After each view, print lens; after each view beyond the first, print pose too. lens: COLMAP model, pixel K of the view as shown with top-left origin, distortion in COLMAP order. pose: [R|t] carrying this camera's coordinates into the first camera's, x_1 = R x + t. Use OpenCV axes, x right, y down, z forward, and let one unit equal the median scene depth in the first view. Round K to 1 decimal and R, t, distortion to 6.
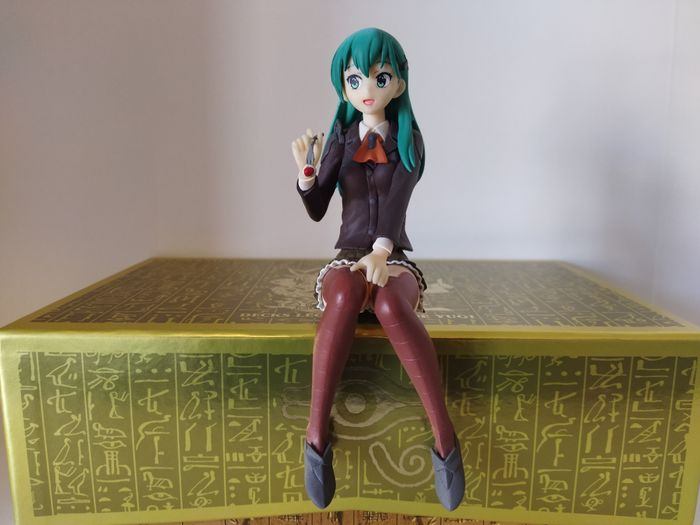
lens RADIAL K [[549.7, 0, 350.0], [0, 549.7, 262.5], [0, 0, 1]] dist [0.074667, -0.007253]
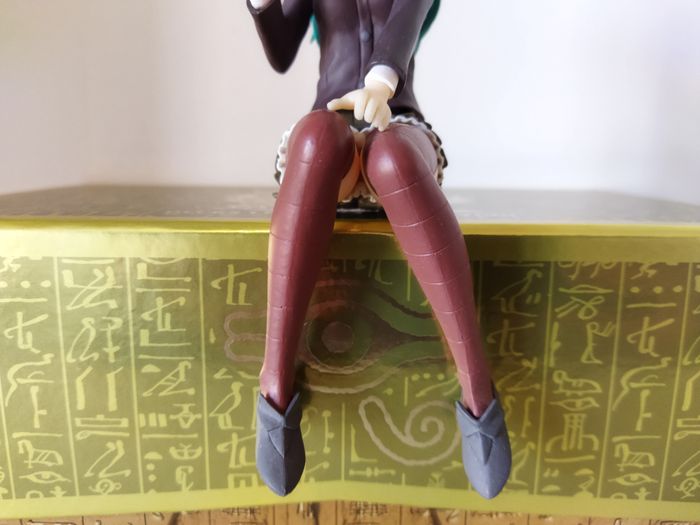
lens RADIAL K [[554.4, 0, 350.0], [0, 554.4, 262.5], [0, 0, 1]] dist [0.048734, -0.102404]
pose [[0.999981, 0.000334, 0.006219, 0.019650], [-0.000332, 1.000000, -0.000310, 0.164813], [-0.006219, 0.000308, 0.999981, 0.344343]]
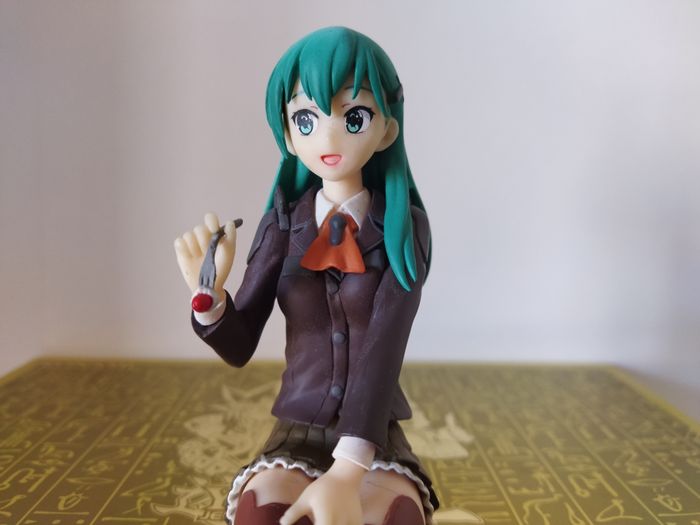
lens RADIAL K [[554.4, 0, 350.0], [0, 554.4, 262.5], [0, 0, 1]] dist [0.048734, -0.102404]
pose [[0.999810, 0.006758, 0.018278, 0.043253], [-0.005982, 0.999092, -0.042194, -0.166657], [-0.018547, 0.042077, 0.998942, 0.461942]]
